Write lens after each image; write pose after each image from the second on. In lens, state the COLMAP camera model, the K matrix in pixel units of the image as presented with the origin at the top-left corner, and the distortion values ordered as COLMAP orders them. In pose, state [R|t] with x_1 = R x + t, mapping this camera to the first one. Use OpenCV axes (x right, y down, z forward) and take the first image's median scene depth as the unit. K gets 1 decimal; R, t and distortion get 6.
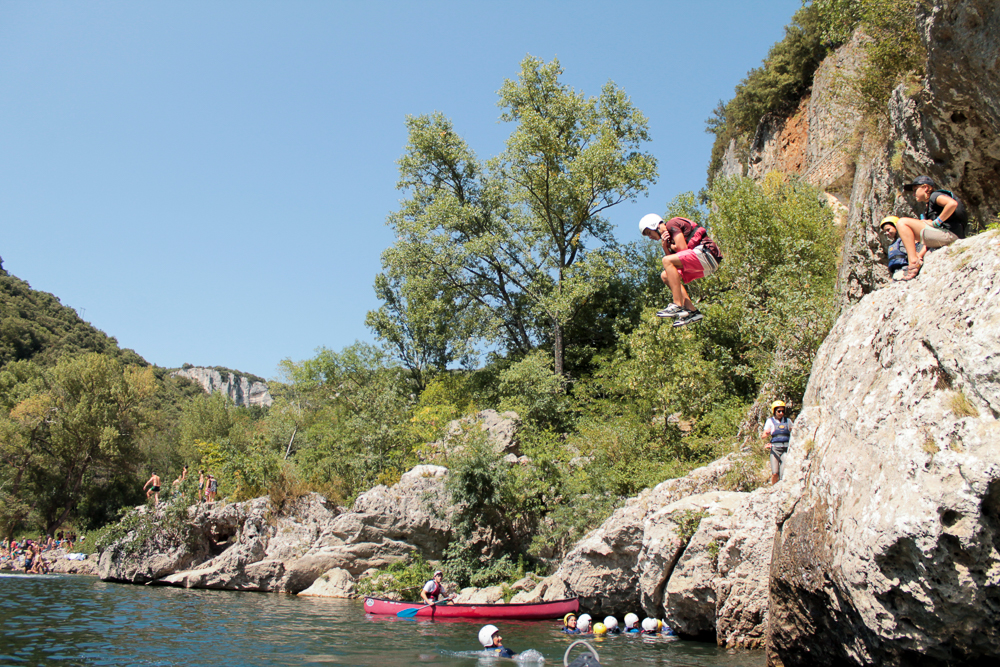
lens RADIAL K [[845.9, 0, 500.9], [0, 845.9, 328.6], [0, 0, 1]] dist [-0.163956, 0.146439]
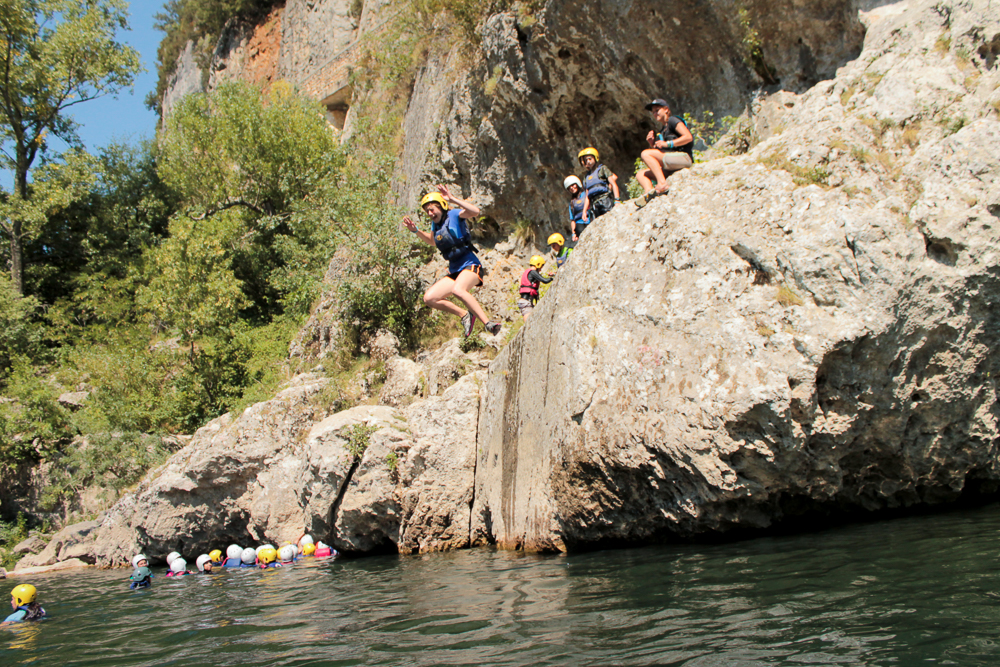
lens RADIAL K [[904.7, 0, 500.0], [0, 904.7, 333.5], [0, 0, 1]] dist [-0.153235, 0.161516]
pose [[0.800118, -0.027925, 0.599192, -0.273893], [-0.026220, 0.996333, 0.081446, 0.022799], [-0.599269, -0.080878, 0.796452, 0.075822]]
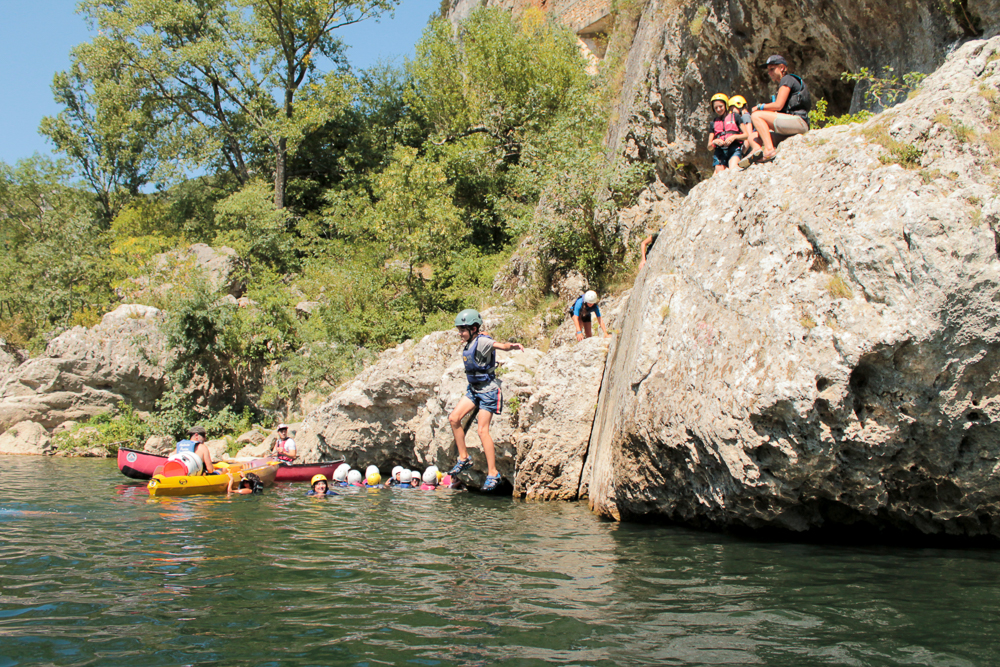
lens RADIAL K [[926.1, 0, 500.0], [0, 926.1, 333.5], [0, 0, 1]] dist [-0.140604, 0.139539]
pose [[0.940878, 0.026950, 0.337673, -0.137650], [-0.089081, 0.981430, 0.169882, -0.007540], [-0.326824, -0.189918, 0.925806, -0.016217]]
